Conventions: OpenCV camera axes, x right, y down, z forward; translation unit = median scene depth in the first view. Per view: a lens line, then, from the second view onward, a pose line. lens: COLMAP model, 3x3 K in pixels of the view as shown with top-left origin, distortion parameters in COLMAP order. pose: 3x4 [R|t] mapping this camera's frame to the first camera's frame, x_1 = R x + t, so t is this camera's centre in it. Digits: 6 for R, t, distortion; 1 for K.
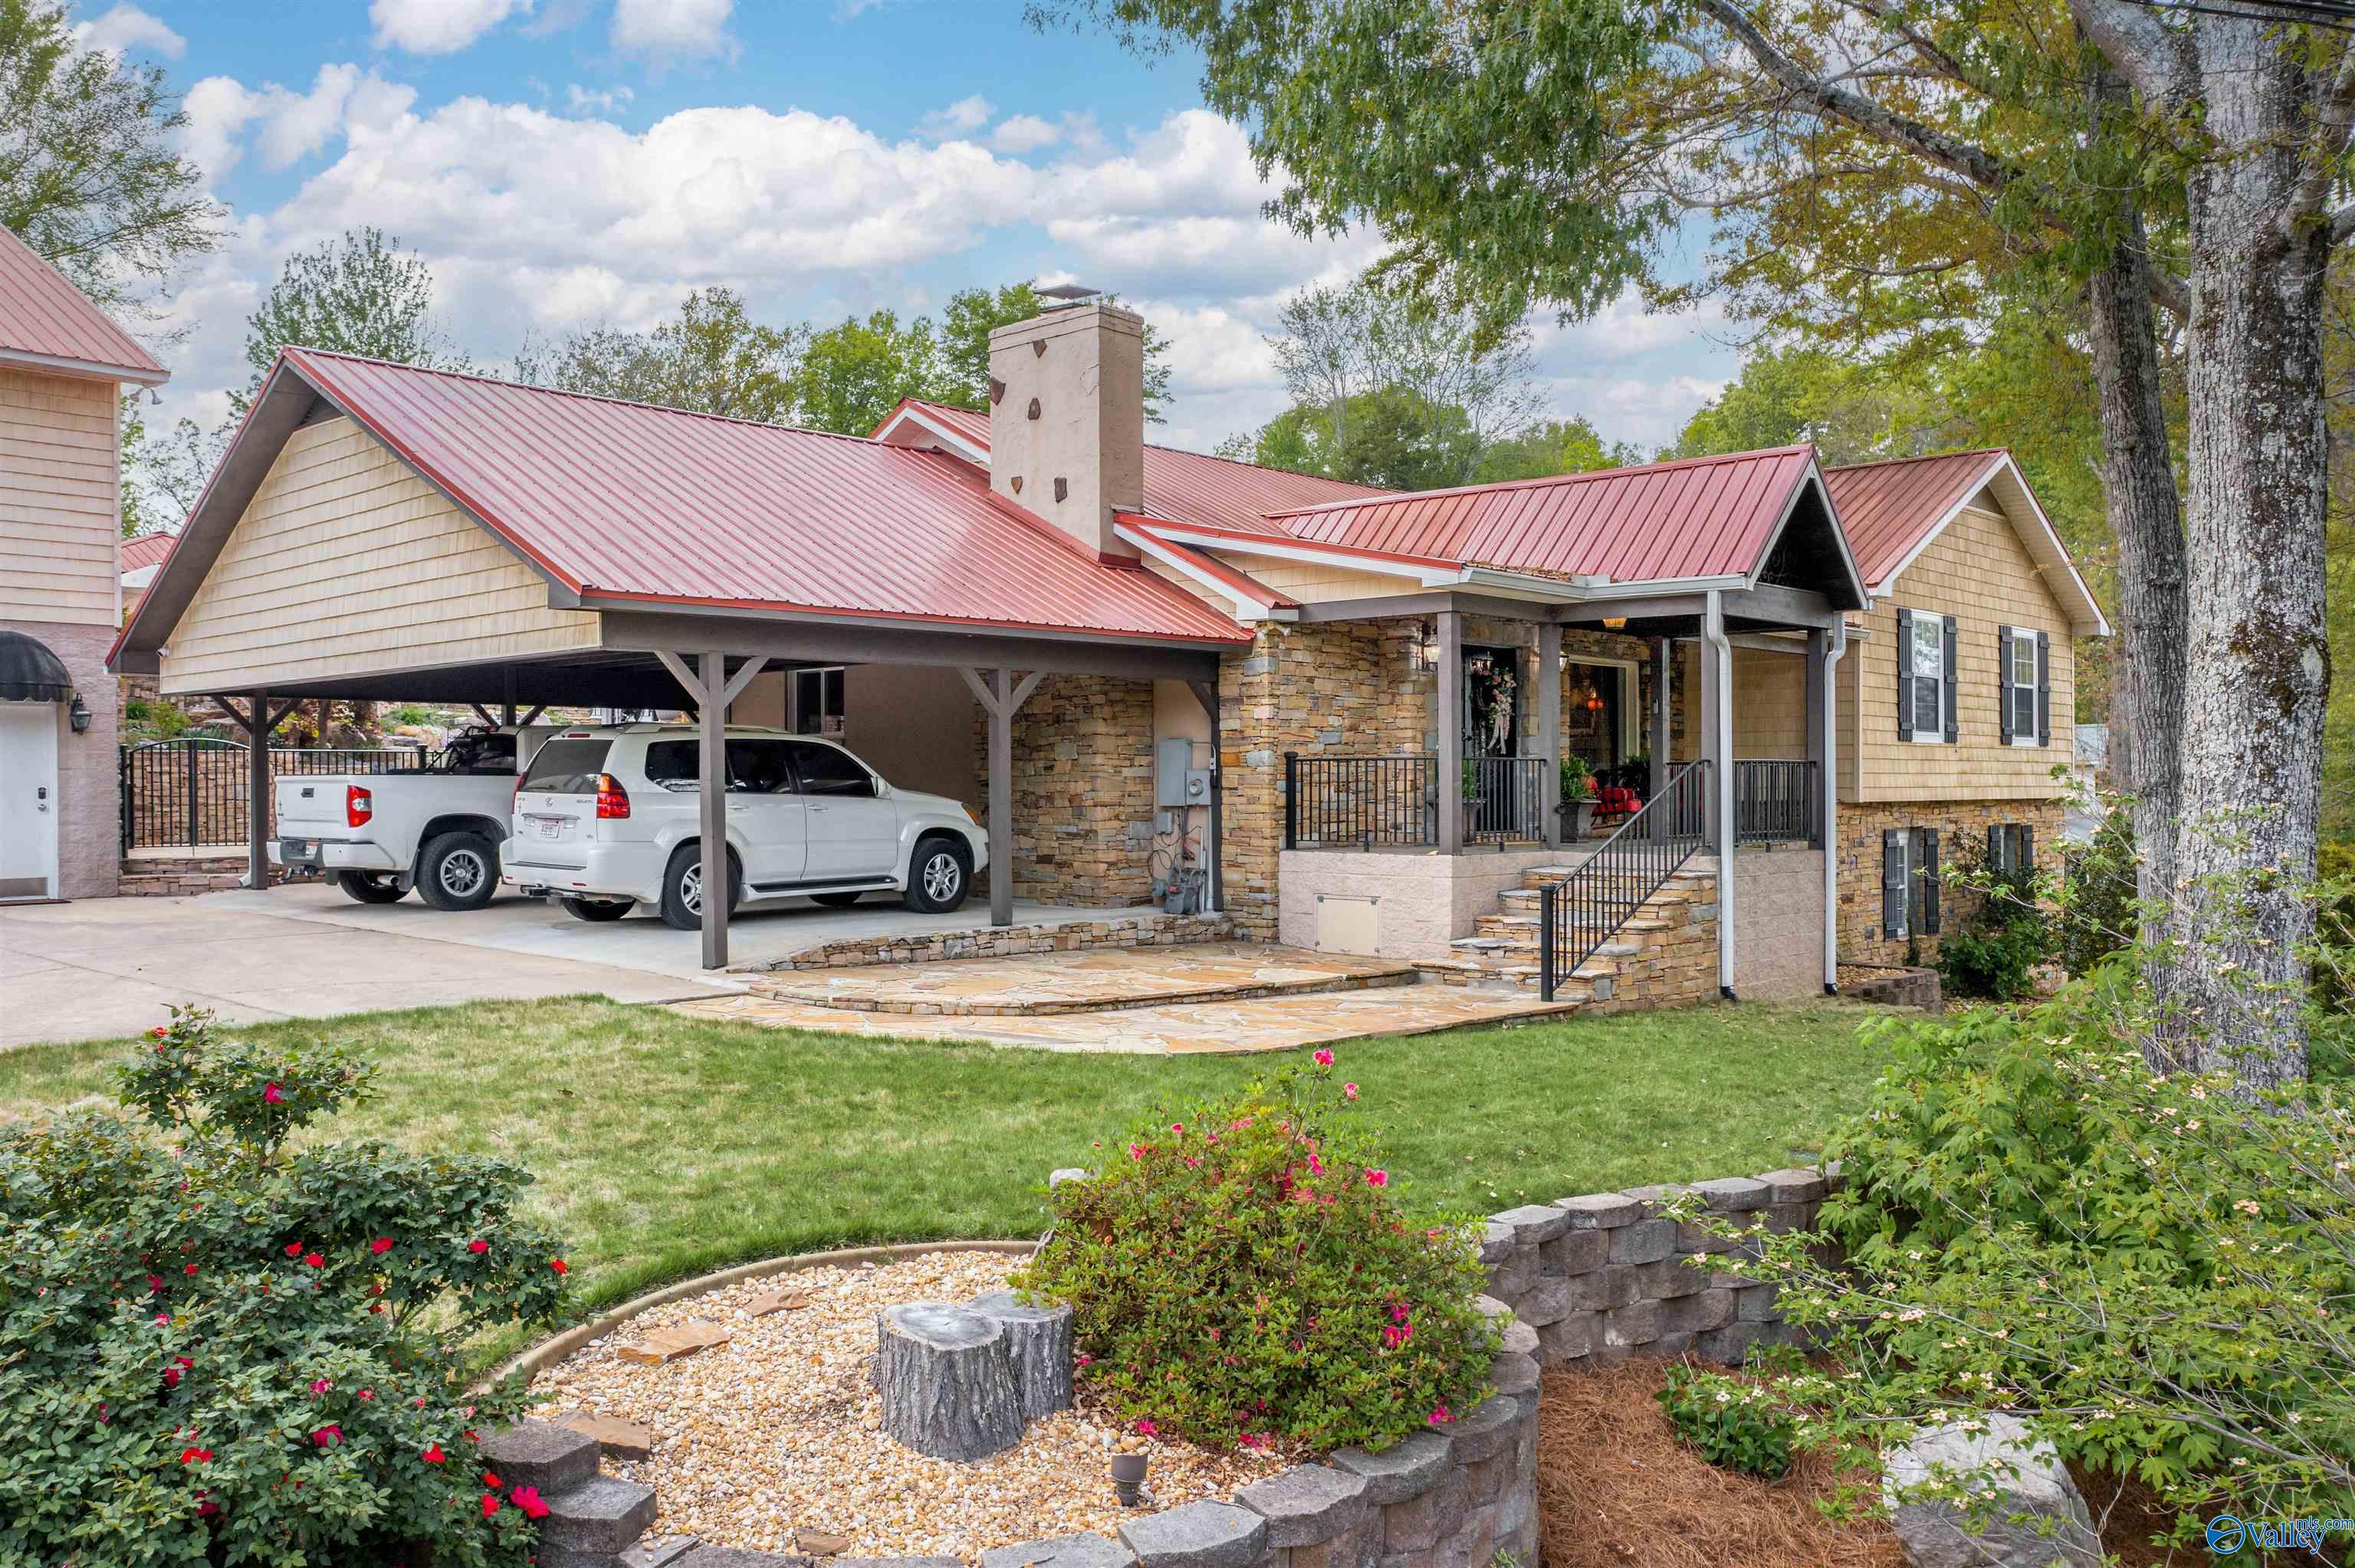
lens RADIAL K [[1886.8, 0, 1177.5], [0, 1886.8, 784.0], [0, 0, 1]] dist [-0.032435, 0.003627]
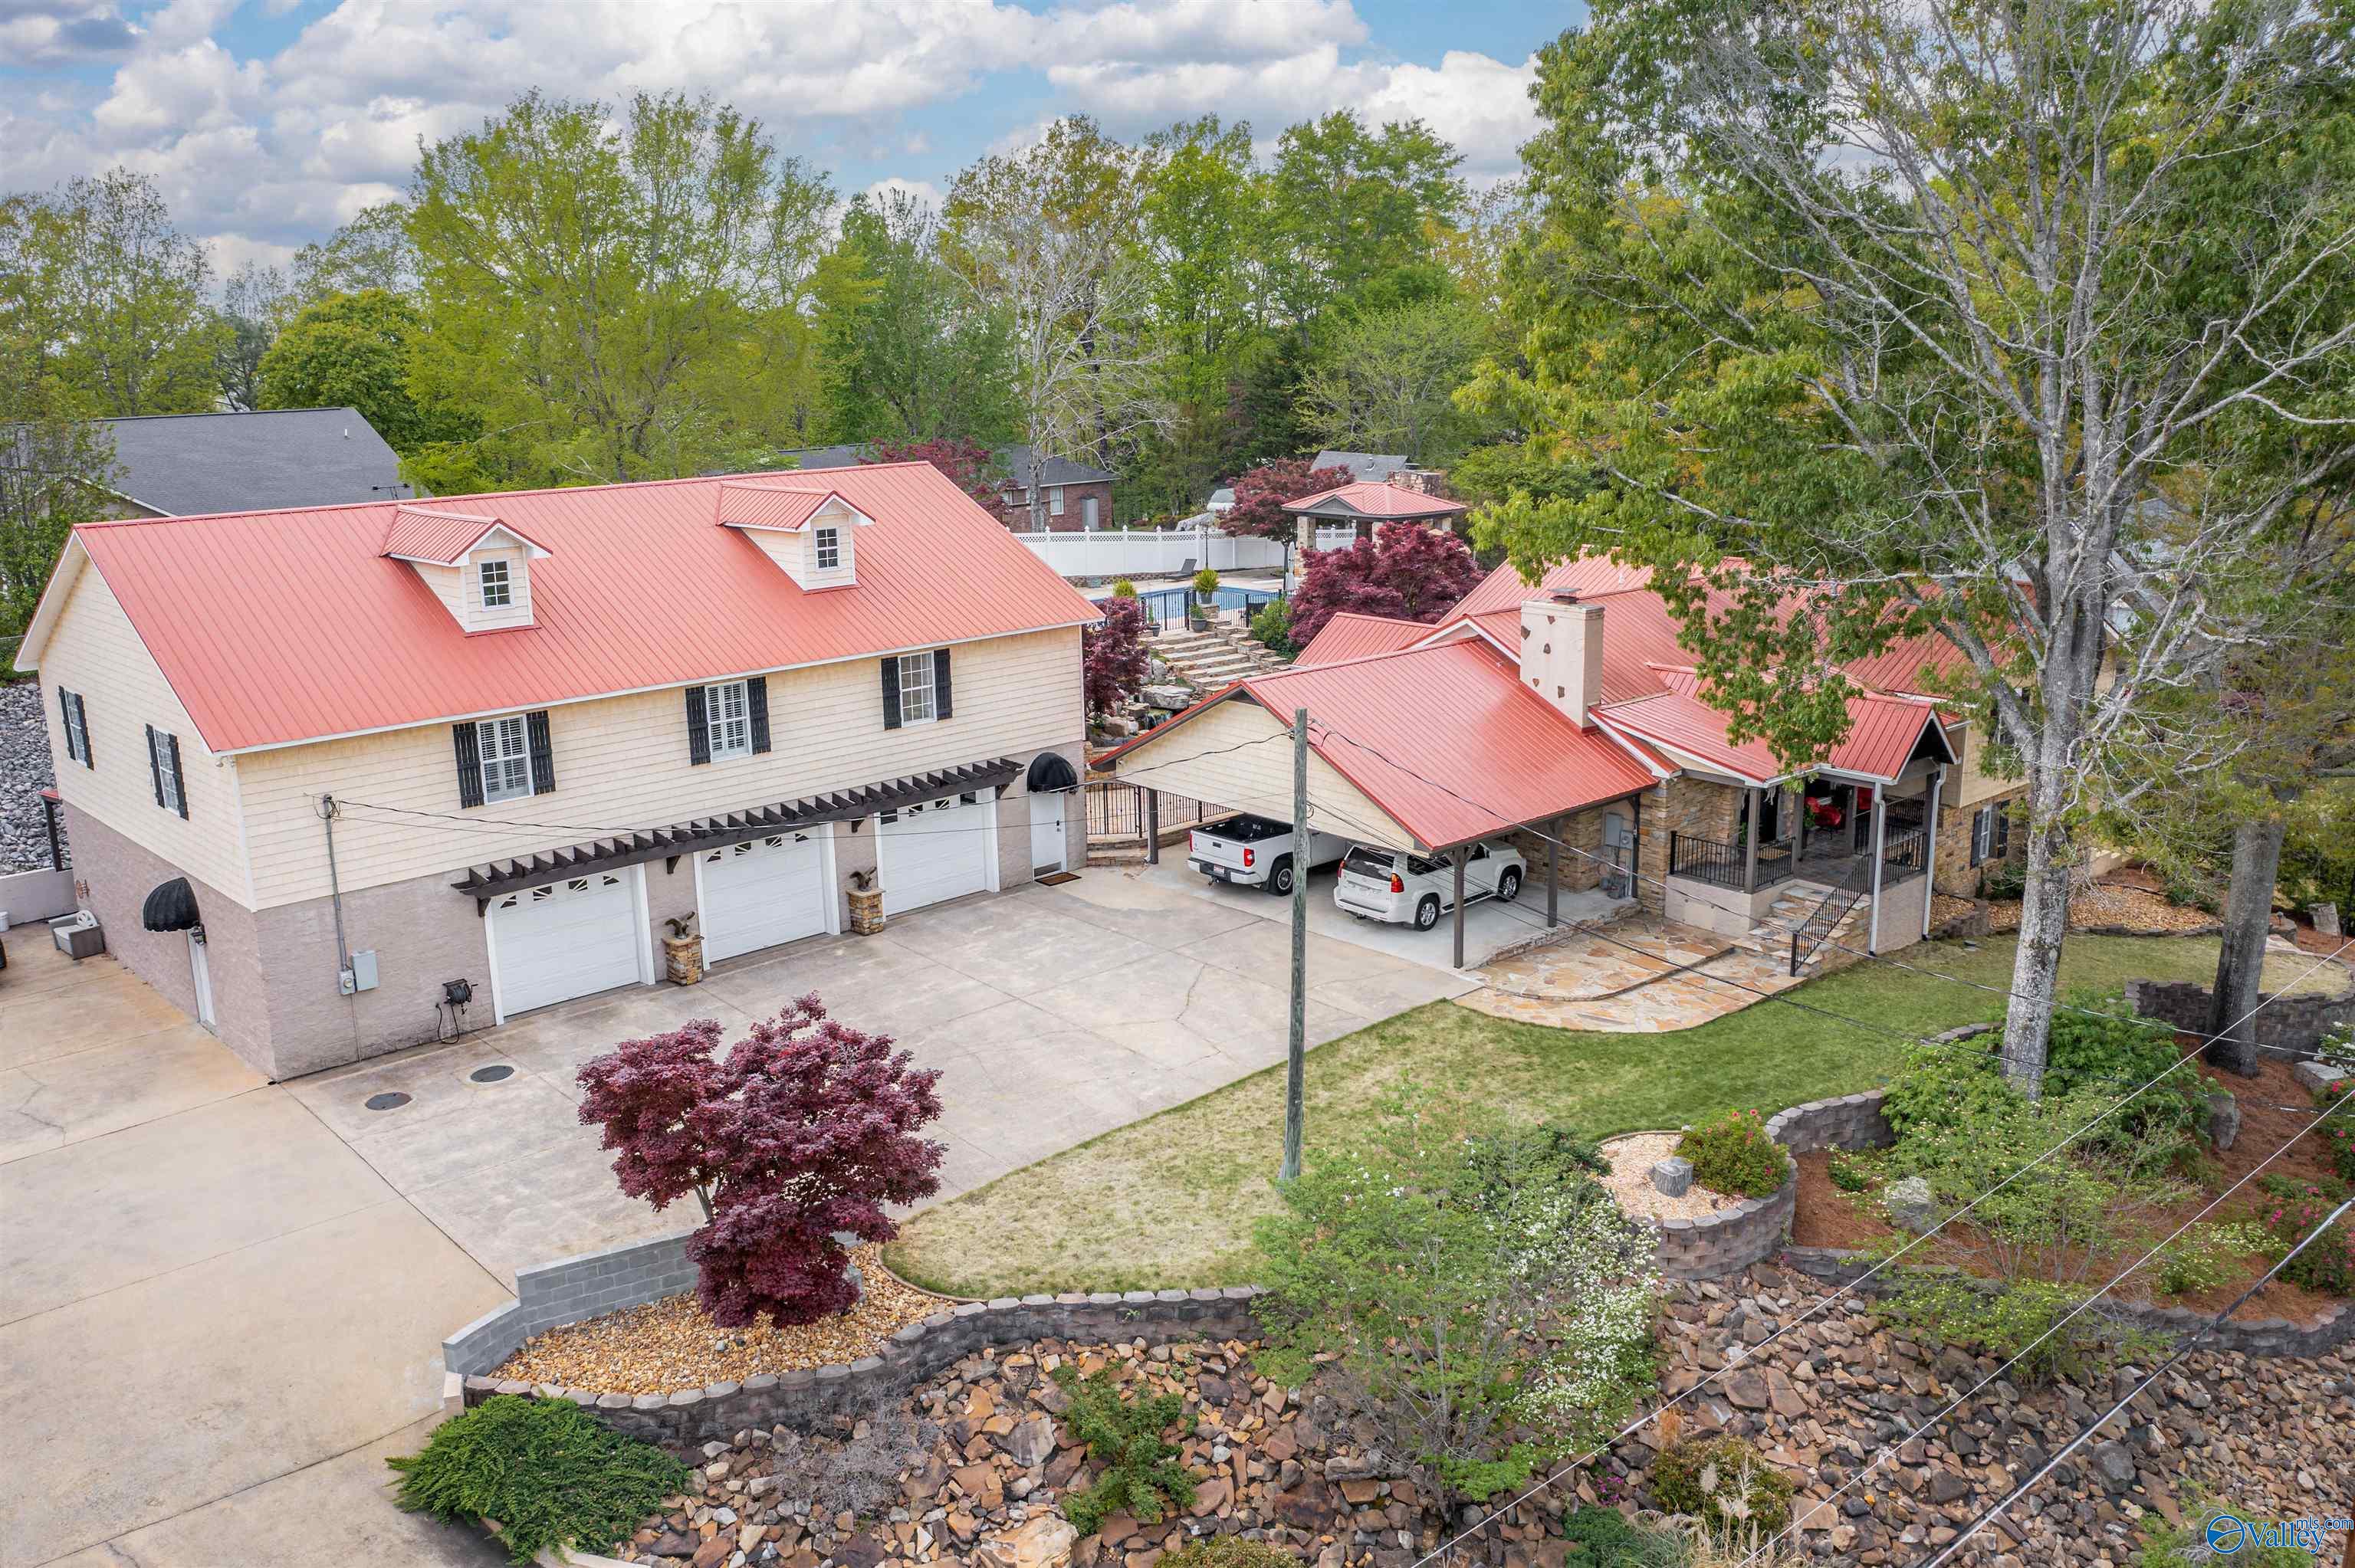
lens RADIAL K [[1886.8, 0, 1177.5], [0, 1886.8, 784.0], [0, 0, 1]] dist [-0.032435, 0.003627]
pose [[0.995059, 0.008896, -0.098886, -0.297281], [0.013841, 0.973824, 0.226880, -0.575361], [0.098316, -0.227127, 0.968890, -1.145659]]
